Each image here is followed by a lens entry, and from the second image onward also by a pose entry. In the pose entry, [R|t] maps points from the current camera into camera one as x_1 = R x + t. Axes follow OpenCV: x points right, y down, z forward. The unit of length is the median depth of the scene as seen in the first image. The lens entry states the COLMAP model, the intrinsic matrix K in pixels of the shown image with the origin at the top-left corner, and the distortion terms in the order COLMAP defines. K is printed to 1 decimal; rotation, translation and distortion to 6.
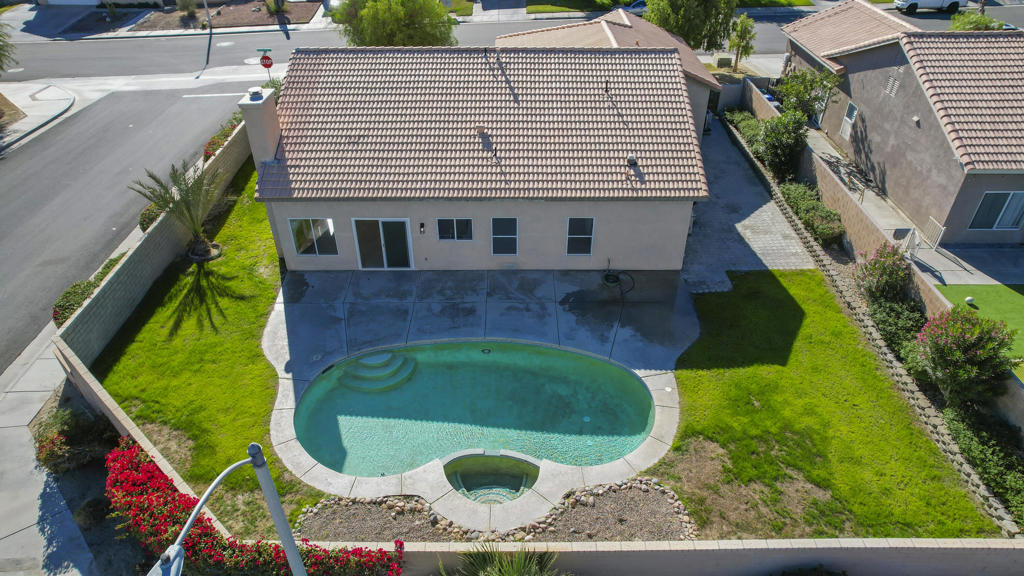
lens RADIAL K [[653.2, 0, 508.0], [0, 653.2, 288.6], [0, 0, 1]] dist [-0.005850, 0.003533]
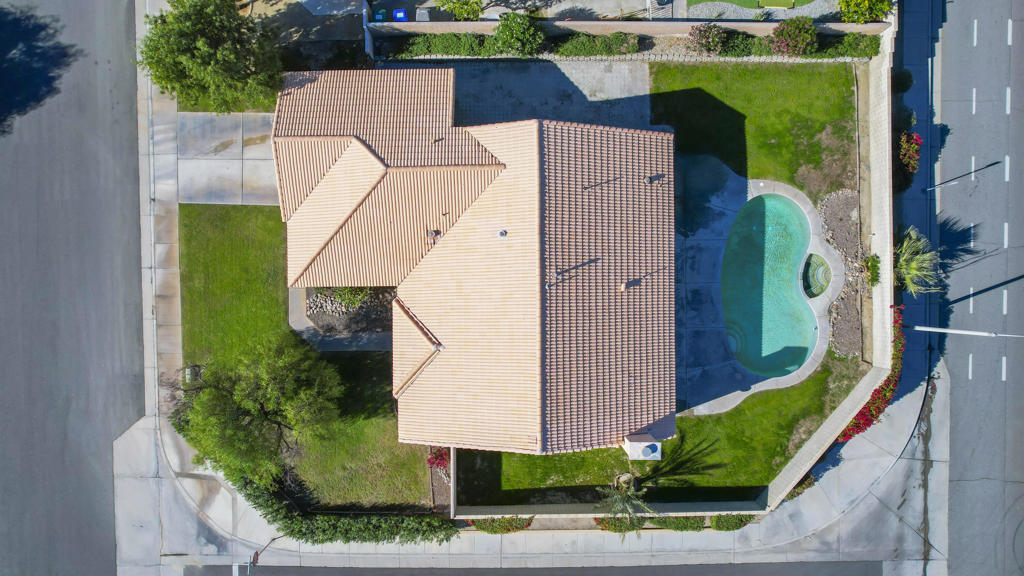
lens RADIAL K [[653.2, 0, 512.9], [0, 653.2, 284.0], [0, 0, 1]] dist [-0.005850, 0.003533]
pose [[-0.008394, -0.999944, 0.006390, -0.048609], [0.571792, 0.000442, 0.820399, -1.757262], [-0.820356, 0.010540, 0.571756, 0.497548]]
